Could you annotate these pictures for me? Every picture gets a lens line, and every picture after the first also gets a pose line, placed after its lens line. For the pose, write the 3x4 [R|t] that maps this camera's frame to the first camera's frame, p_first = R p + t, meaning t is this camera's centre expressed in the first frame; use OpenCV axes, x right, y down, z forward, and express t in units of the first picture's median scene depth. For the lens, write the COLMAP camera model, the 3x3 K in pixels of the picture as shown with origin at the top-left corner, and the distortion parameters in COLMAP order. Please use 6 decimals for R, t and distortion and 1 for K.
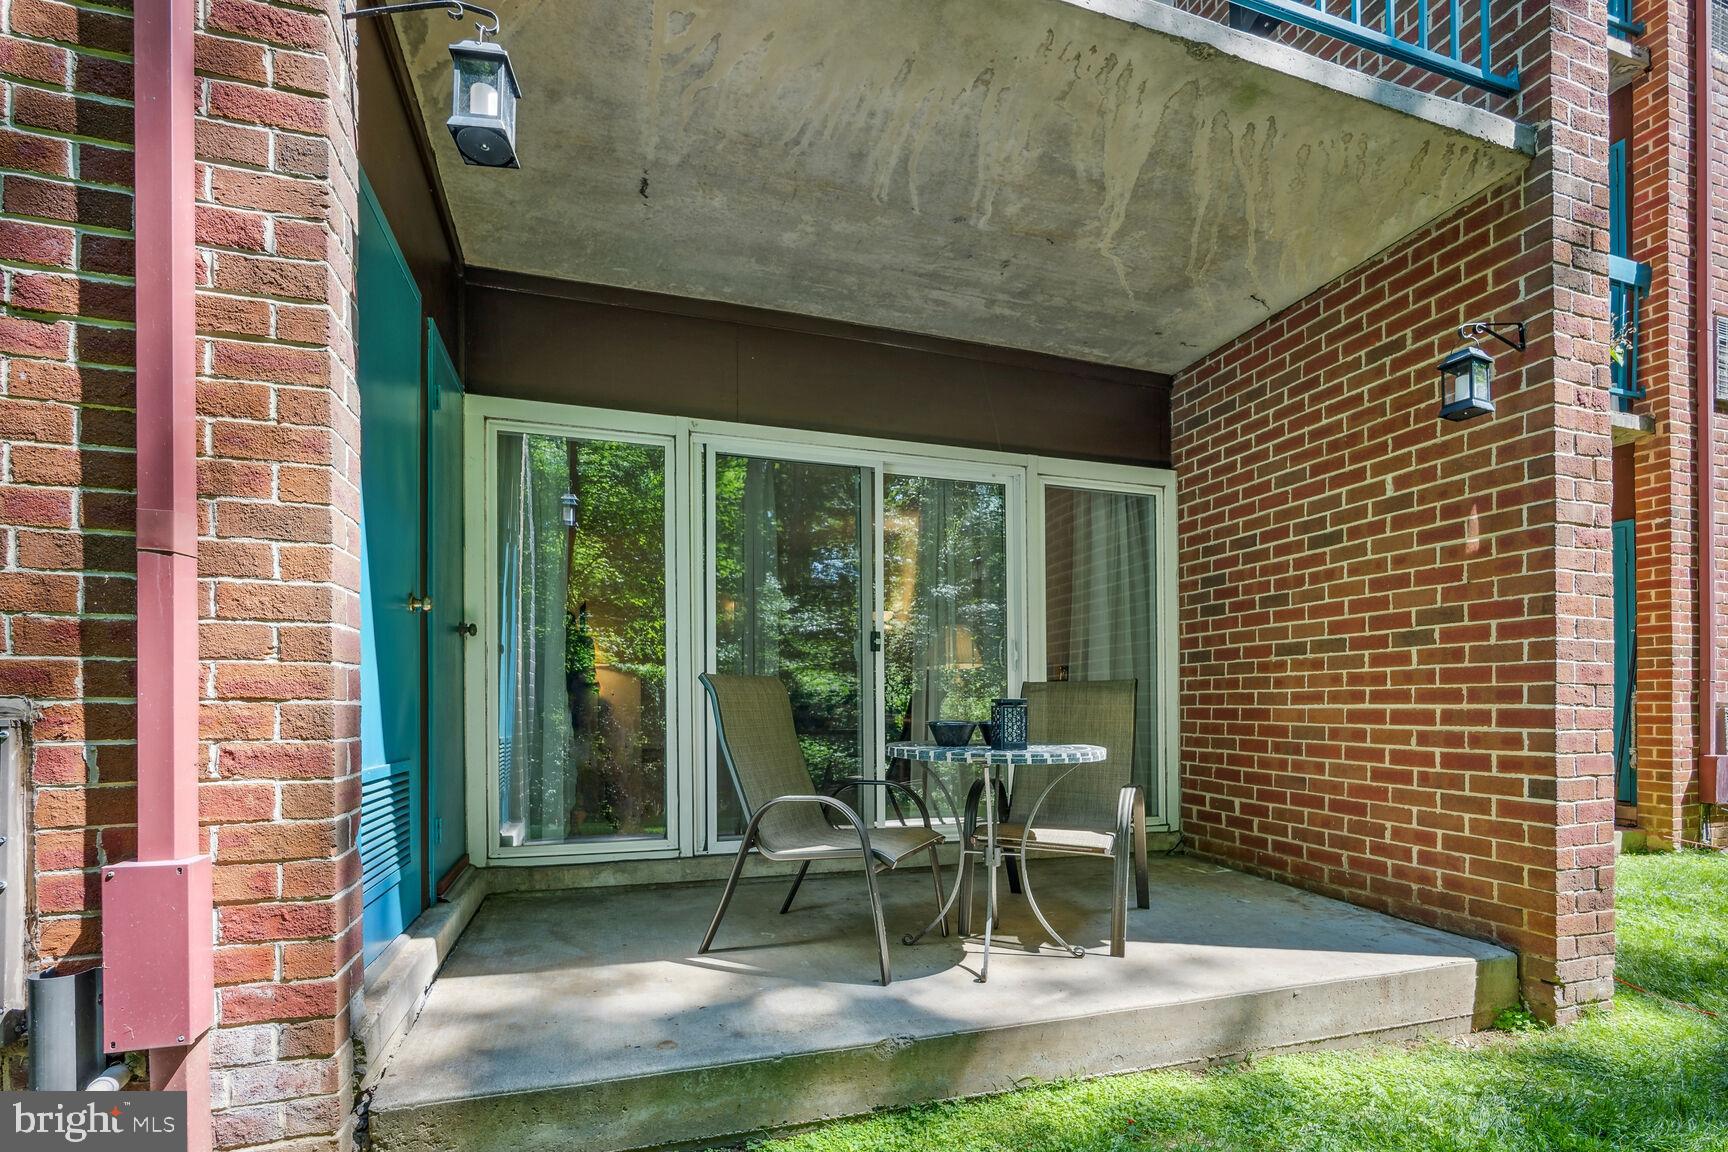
lens RADIAL K [[795.8, 0, 862.6], [0, 795.8, 713.0], [0, 0, 1]] dist [-0.012457, -0.000135]
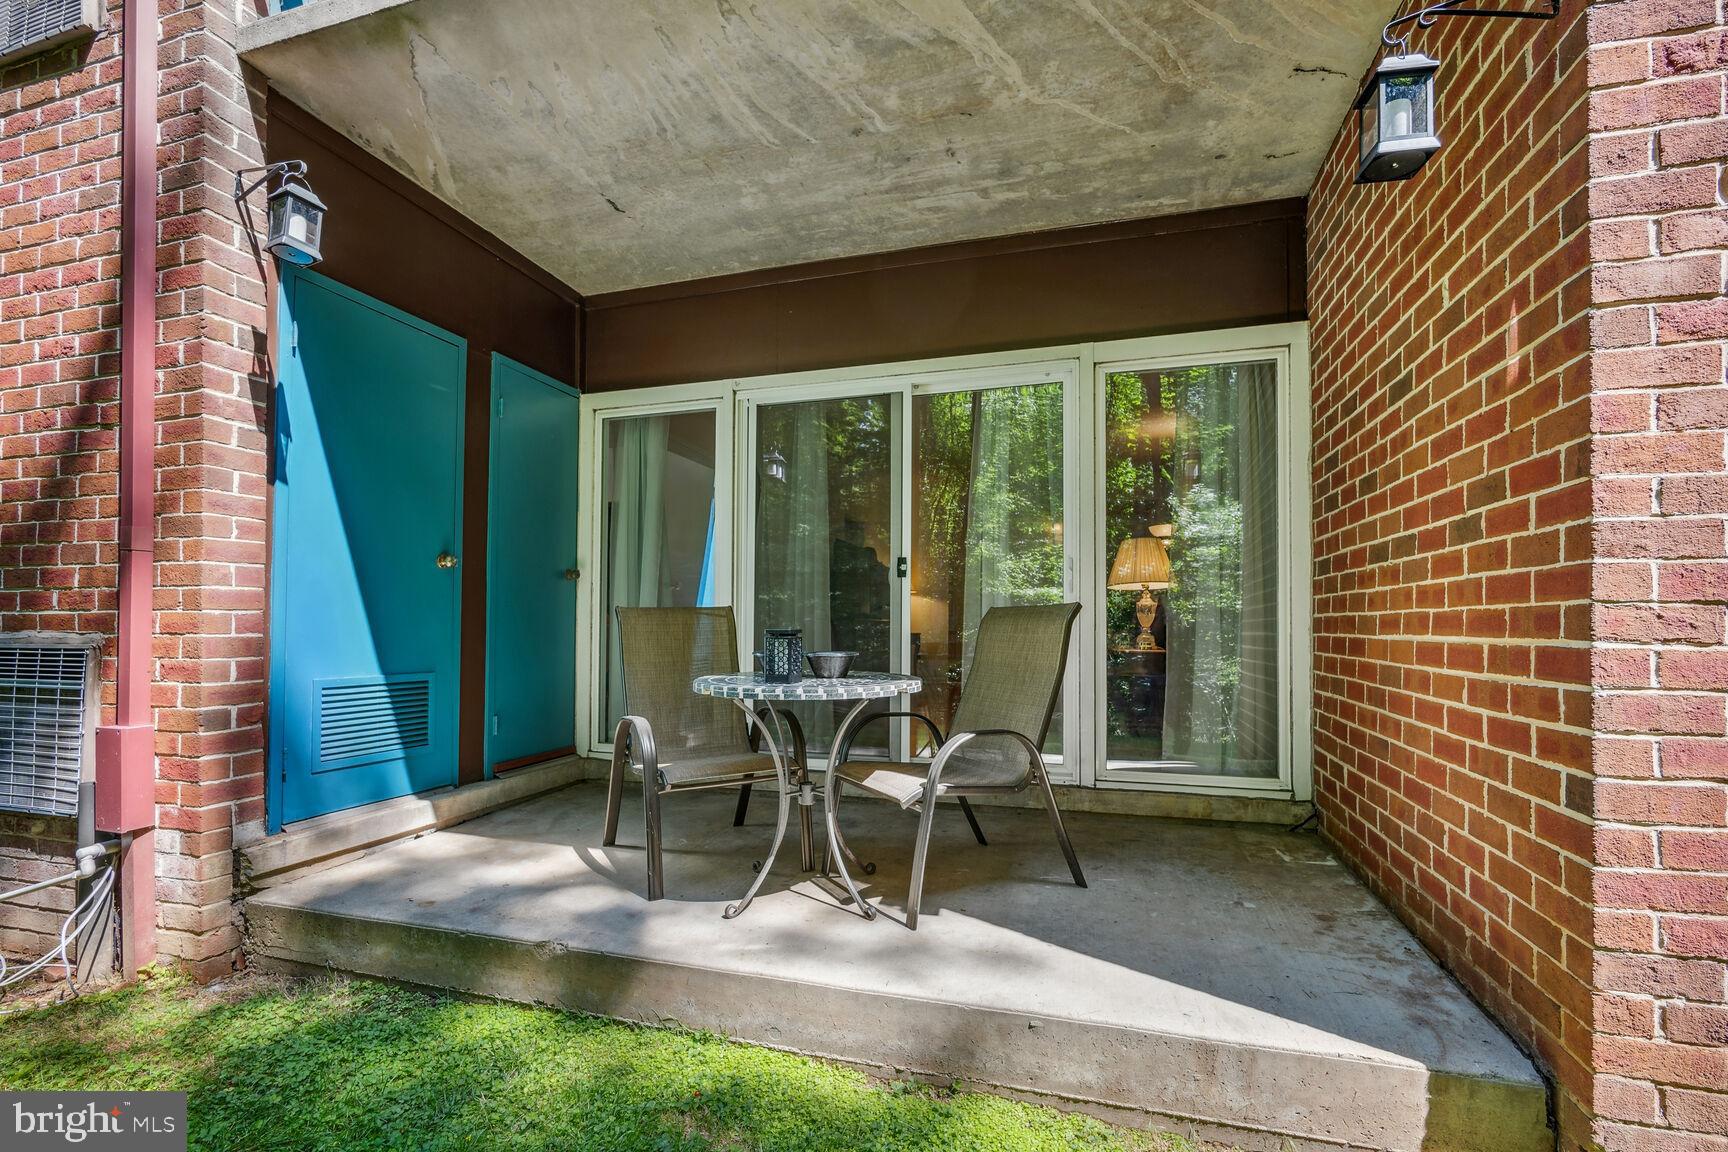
lens RADIAL K [[765.6, 0, 866.4], [0, 765.6, 622.3], [0, 0, 1]] dist [-0.011758, 0.001172]
pose [[0.825365, -0.003942, -0.564586, 0.752461], [-0.003365, 0.999924, -0.011900, -0.015427], [0.564590, 0.011722, 0.825288, 0.282864]]
